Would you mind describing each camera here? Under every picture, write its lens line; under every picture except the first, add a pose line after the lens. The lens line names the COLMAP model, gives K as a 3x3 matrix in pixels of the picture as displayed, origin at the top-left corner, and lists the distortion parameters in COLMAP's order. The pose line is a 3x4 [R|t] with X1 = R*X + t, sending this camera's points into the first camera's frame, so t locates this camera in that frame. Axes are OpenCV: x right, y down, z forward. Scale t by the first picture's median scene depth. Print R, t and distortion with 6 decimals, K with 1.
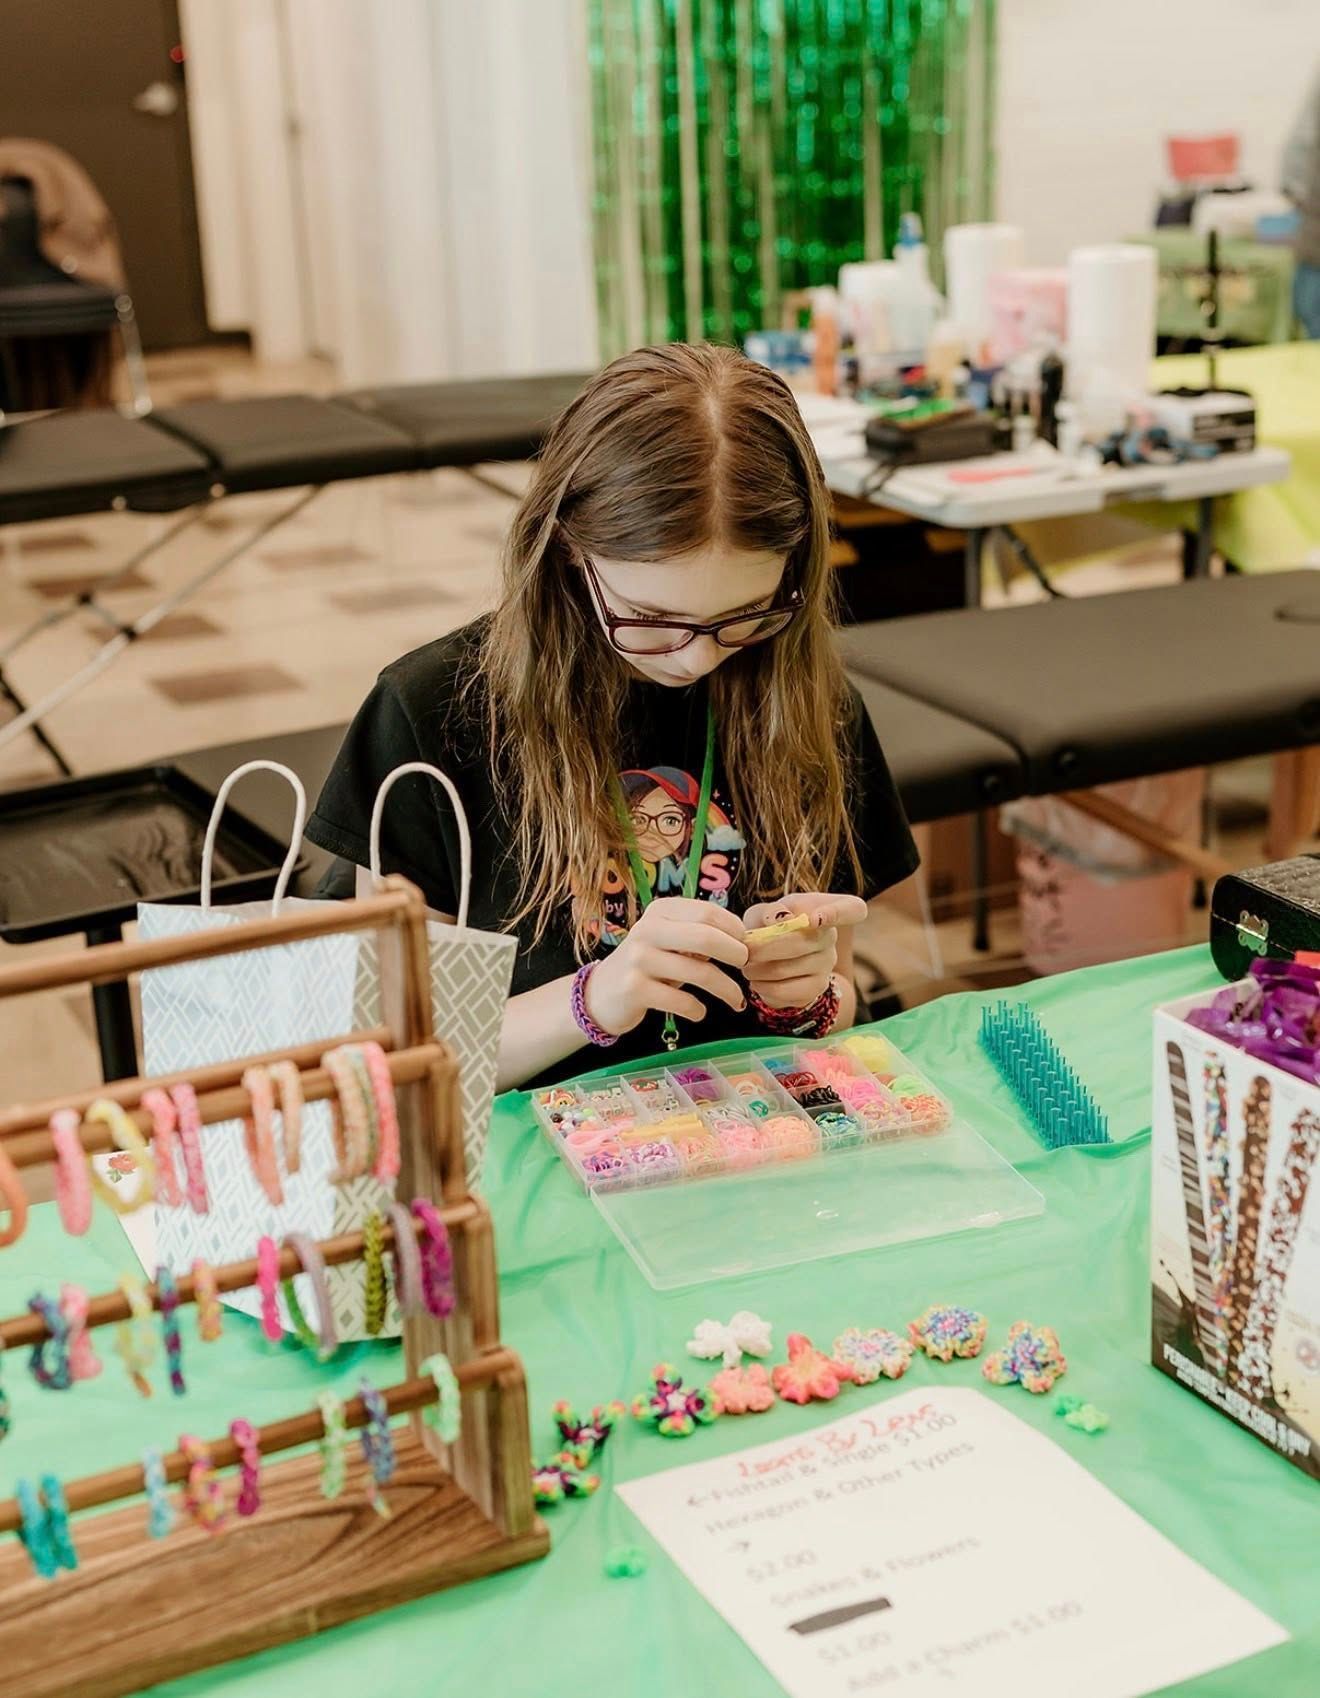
lens RADIAL K [[2451.2, 0, 1011.4], [0, 2451.2, 847.3], [0, 0, 1]] dist [0.035643, 0.045339]
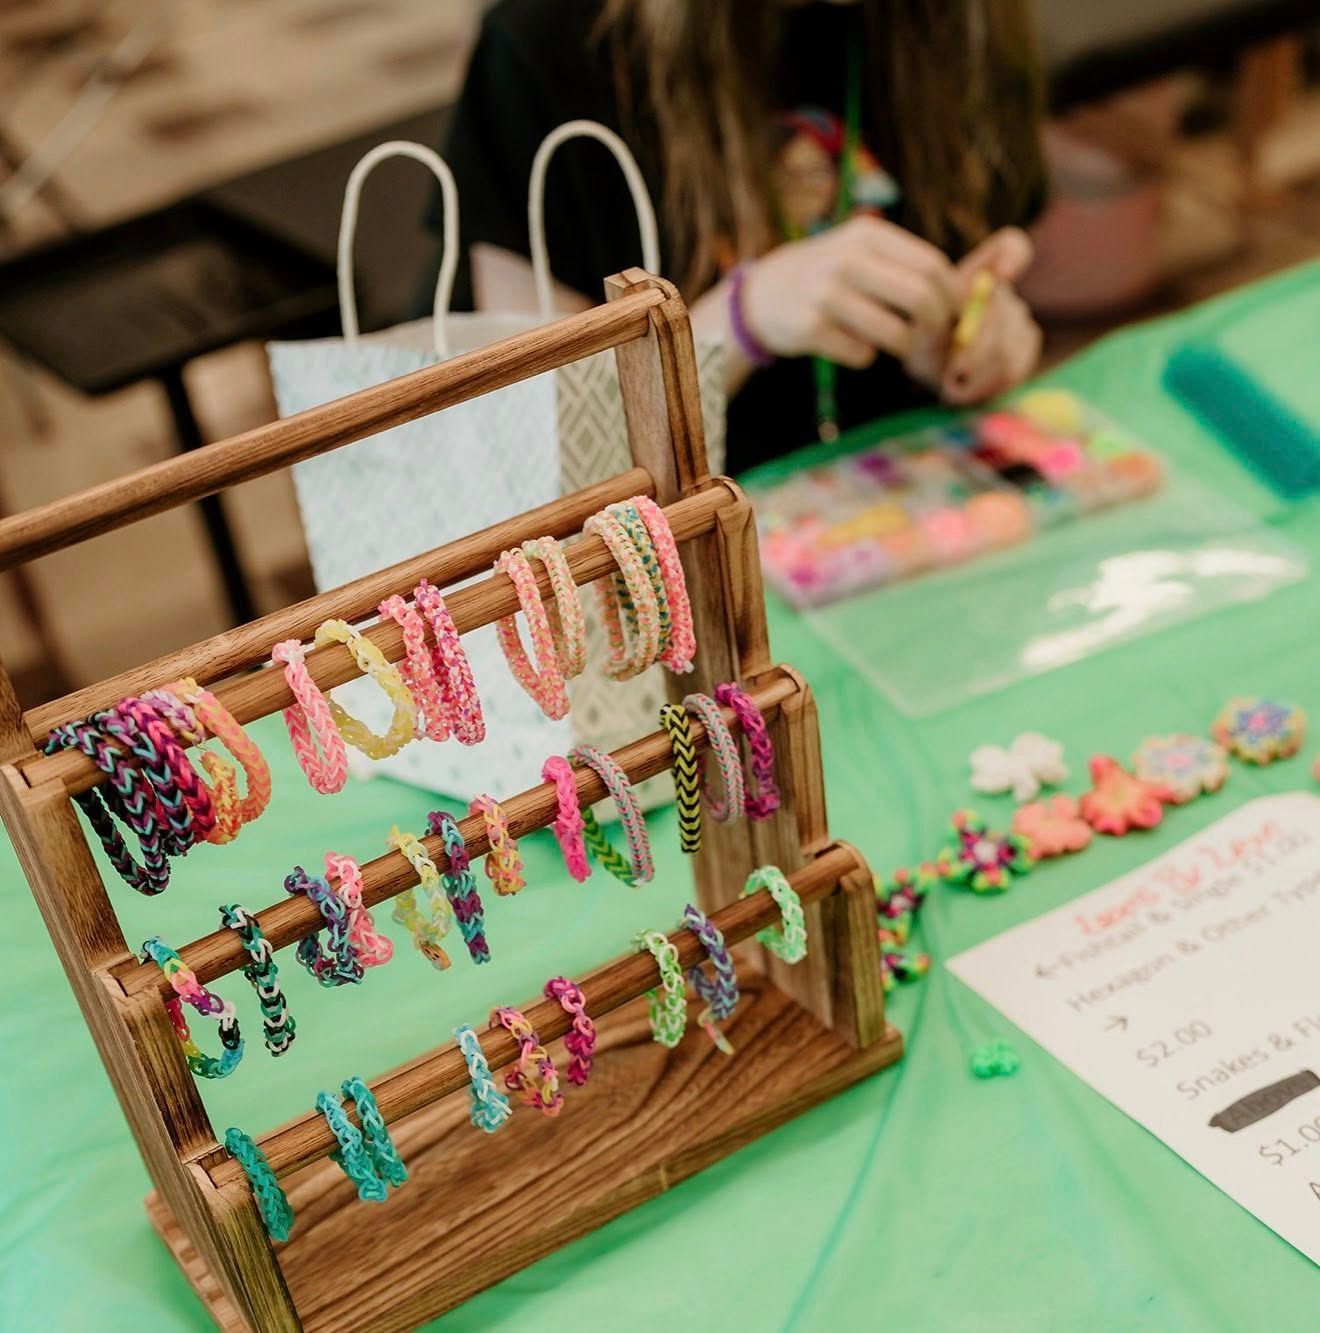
lens RADIAL K [[1746.7, 0, 660.1], [0, 1746.7, 667.3], [0, 0, 1]] dist [-0.006687, -0.022347]
pose [[0.992733, -0.107063, -0.054945, -0.221776], [0.117317, 0.962709, 0.243778, 0.000258], [0.026796, -0.248453, 0.968273, 0.444999]]
